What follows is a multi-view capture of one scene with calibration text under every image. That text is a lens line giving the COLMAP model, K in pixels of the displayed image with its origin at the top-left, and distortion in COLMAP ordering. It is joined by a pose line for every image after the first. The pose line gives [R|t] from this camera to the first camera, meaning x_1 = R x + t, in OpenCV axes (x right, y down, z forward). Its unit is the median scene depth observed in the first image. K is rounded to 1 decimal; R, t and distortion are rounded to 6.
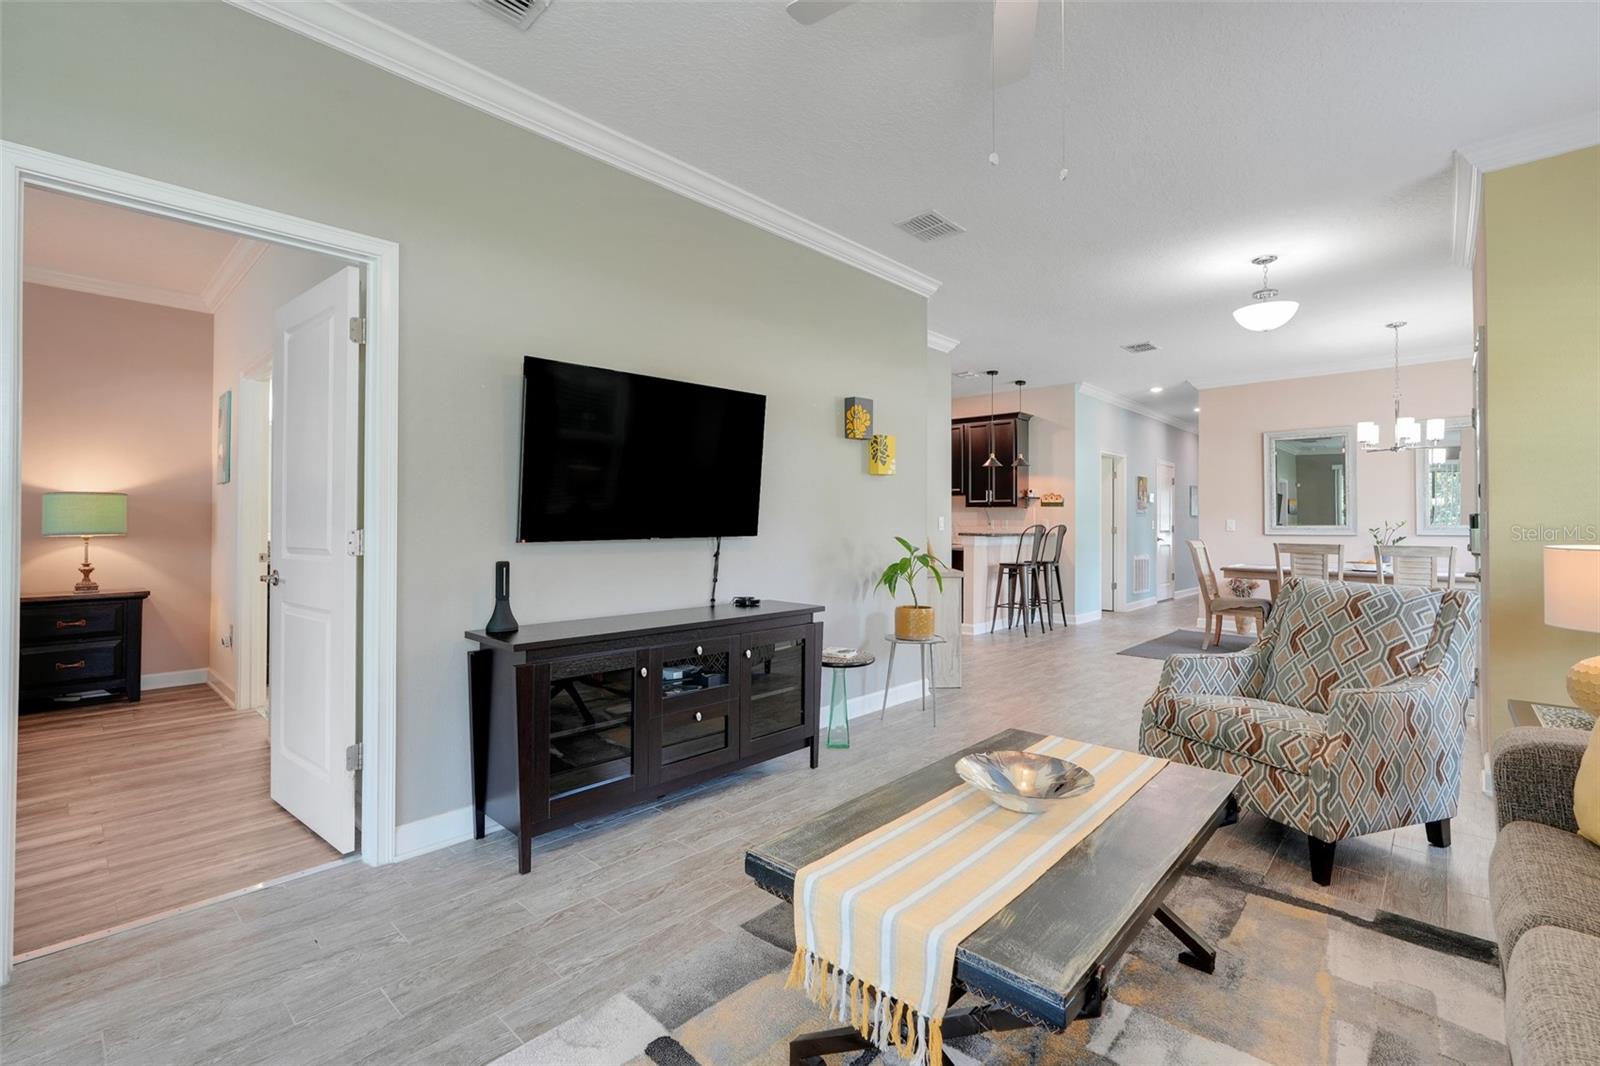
lens RADIAL K [[706.6, 0, 798.6], [0, 706.6, 517.5], [0, 0, 1]] dist [-0.014703, 0.006728]
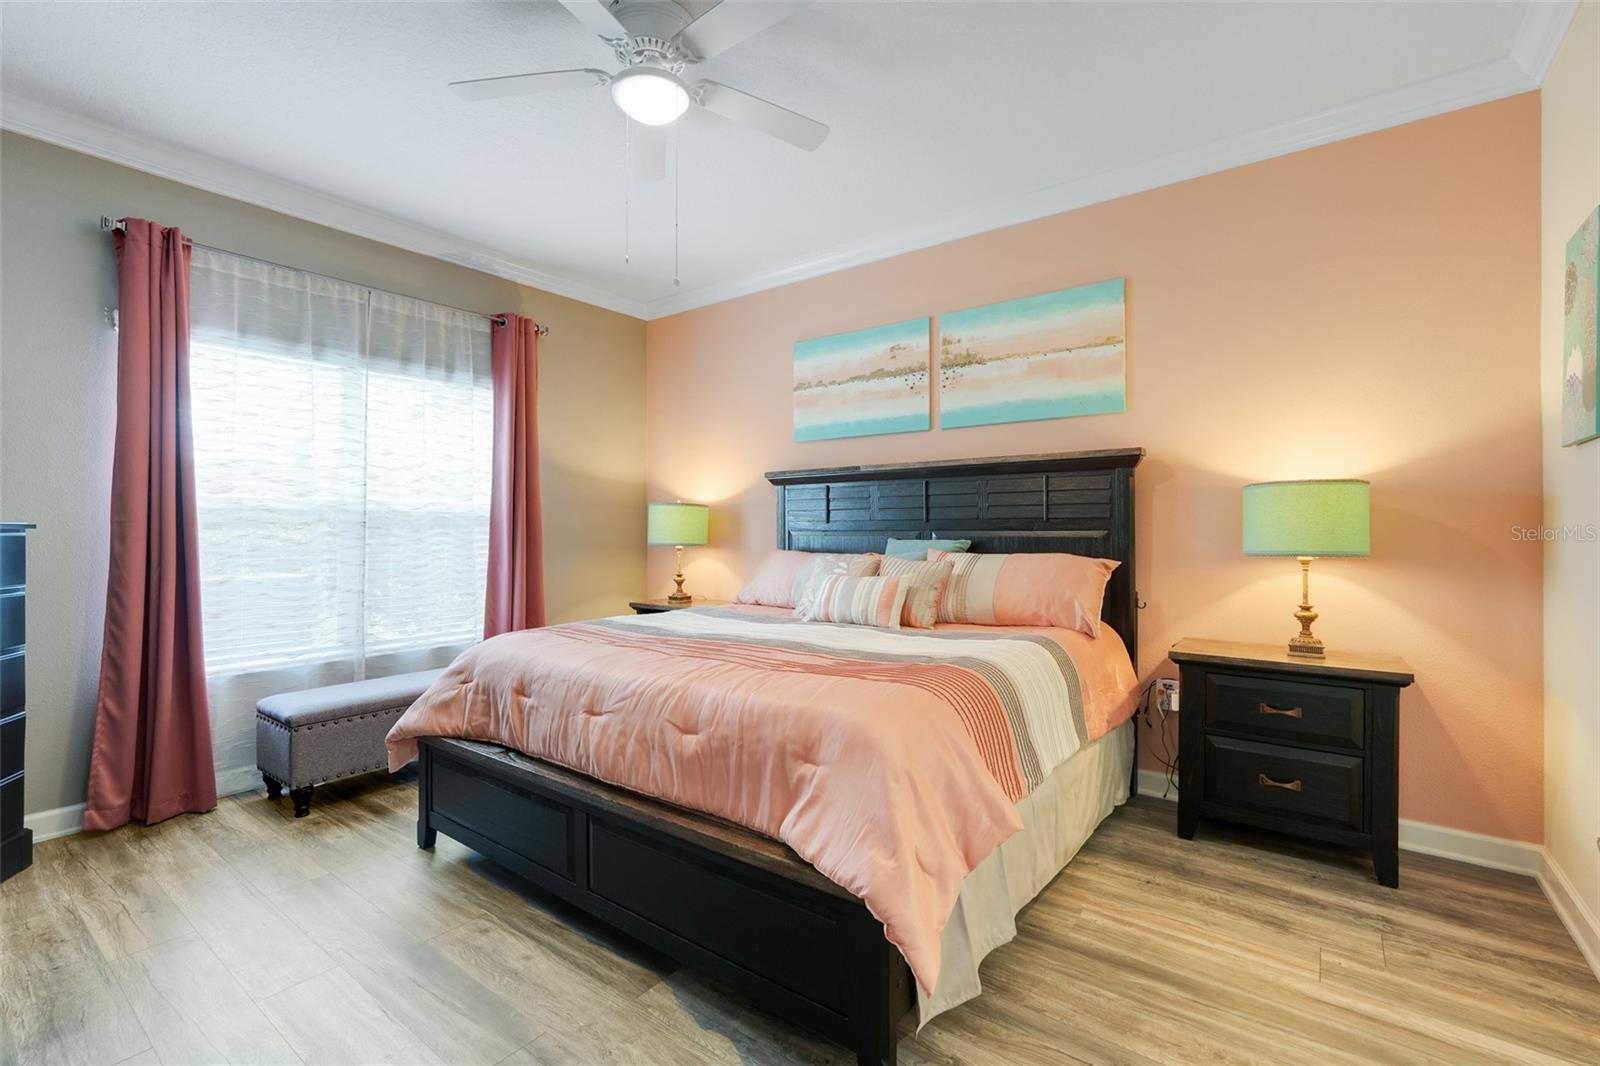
lens RADIAL K [[706.6, 0, 796.5], [0, 706.6, 524.9], [0, 0, 1]] dist [-0.014703, 0.006728]
pose [[0.116913, -0.010102, -0.993091, -0.489717], [0.011446, 0.999896, -0.008824, -0.000541], [0.993076, -0.010335, 0.117016, 0.516095]]
